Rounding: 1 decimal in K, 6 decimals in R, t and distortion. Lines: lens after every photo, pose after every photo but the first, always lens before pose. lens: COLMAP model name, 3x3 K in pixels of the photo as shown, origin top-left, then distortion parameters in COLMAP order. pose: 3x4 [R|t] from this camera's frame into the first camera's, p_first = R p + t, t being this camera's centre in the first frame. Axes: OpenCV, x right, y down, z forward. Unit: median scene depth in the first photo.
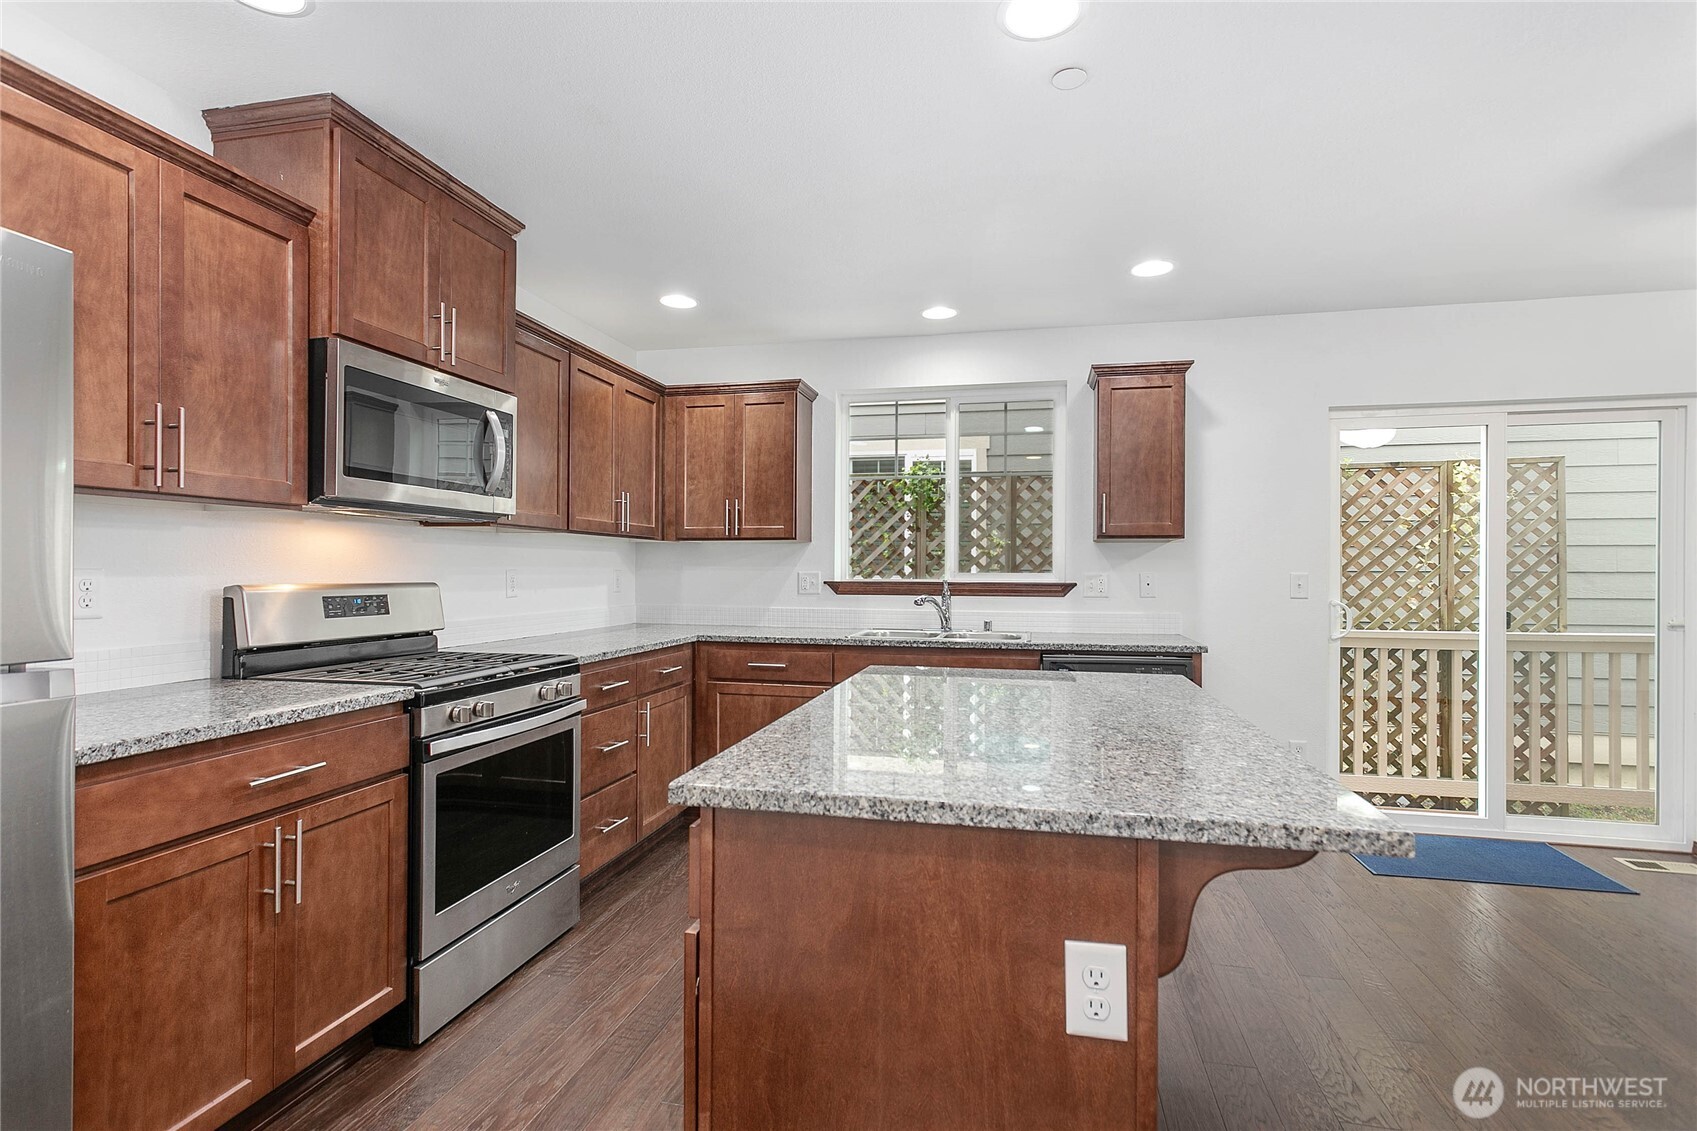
lens RADIAL K [[803.3, 0, 845.7], [0, 803.3, 579.7], [0, 0, 1]] dist [0.000110, 0.002079]
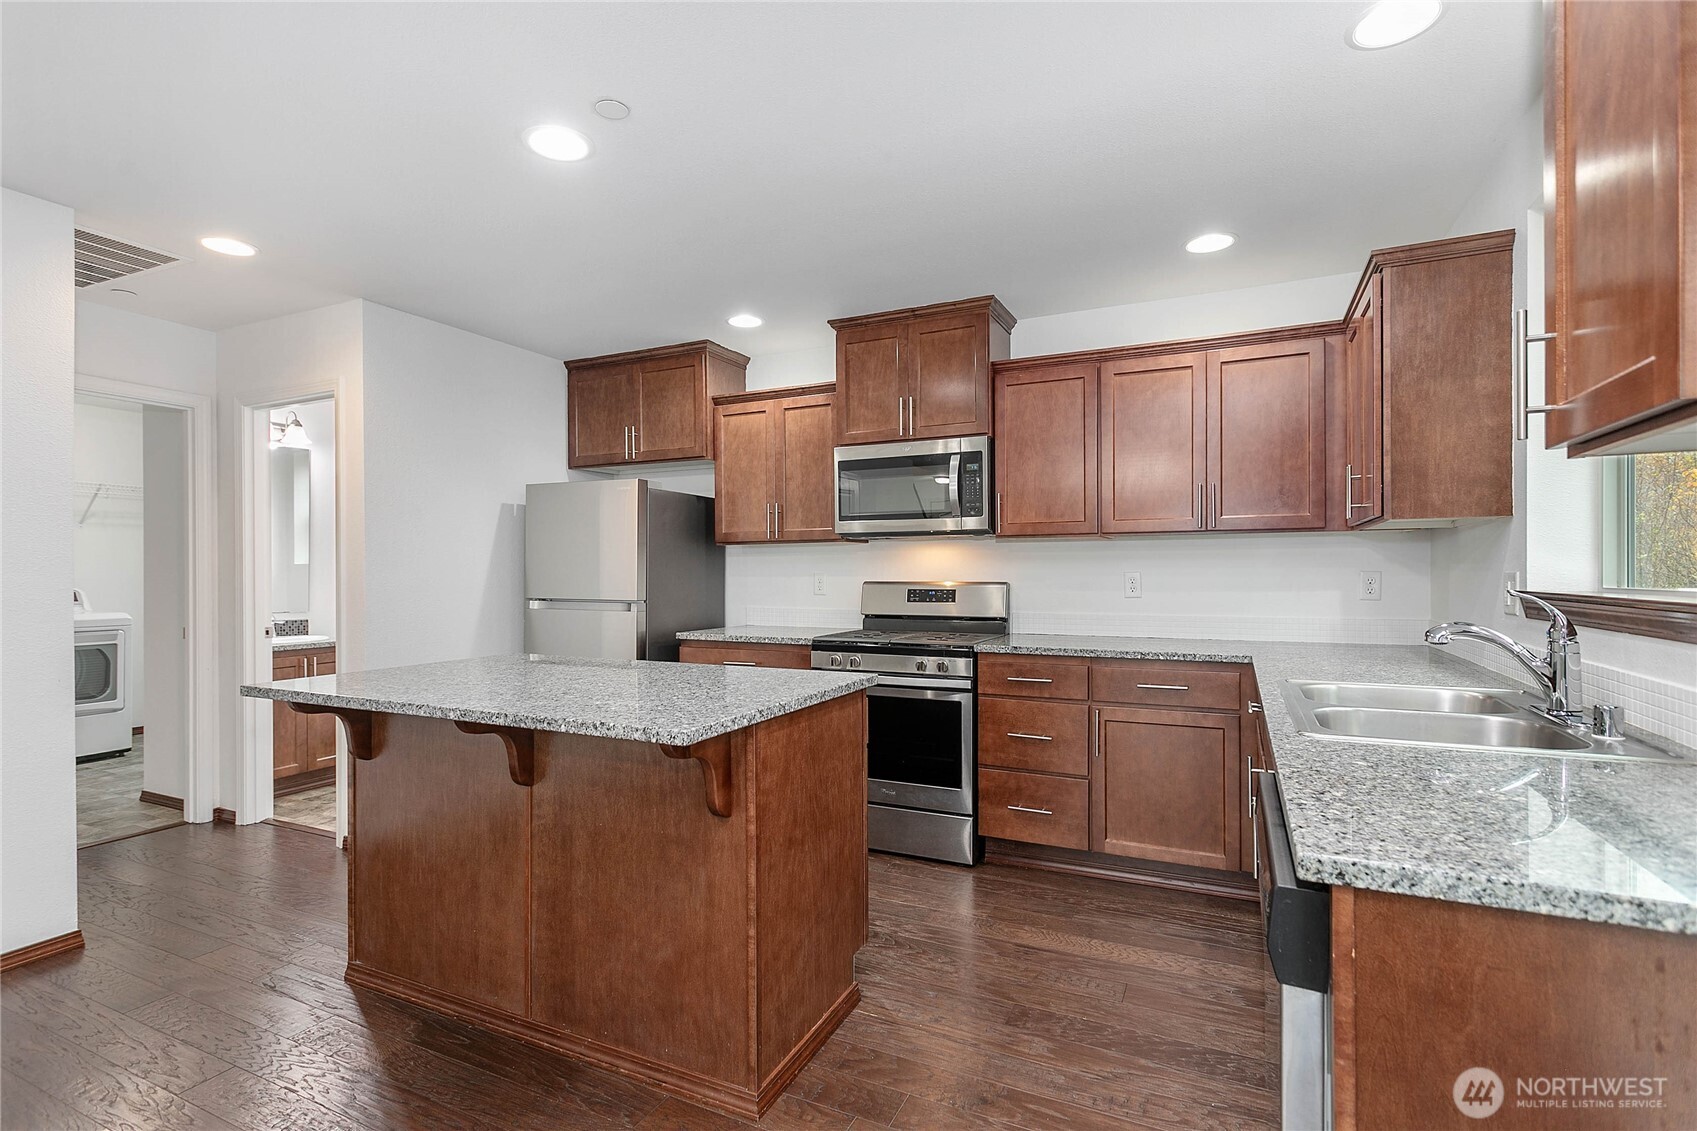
lens RADIAL K [[803.3, 0, 844.6], [0, 803.3, 568.4], [0, 0, 1]] dist [0.000110, 0.002079]
pose [[-0.220179, -0.006779, -0.975436, 0.672060], [-0.008731, 0.999949, -0.004979, -0.008151], [0.975420, 0.007420, -0.220227, 0.823100]]
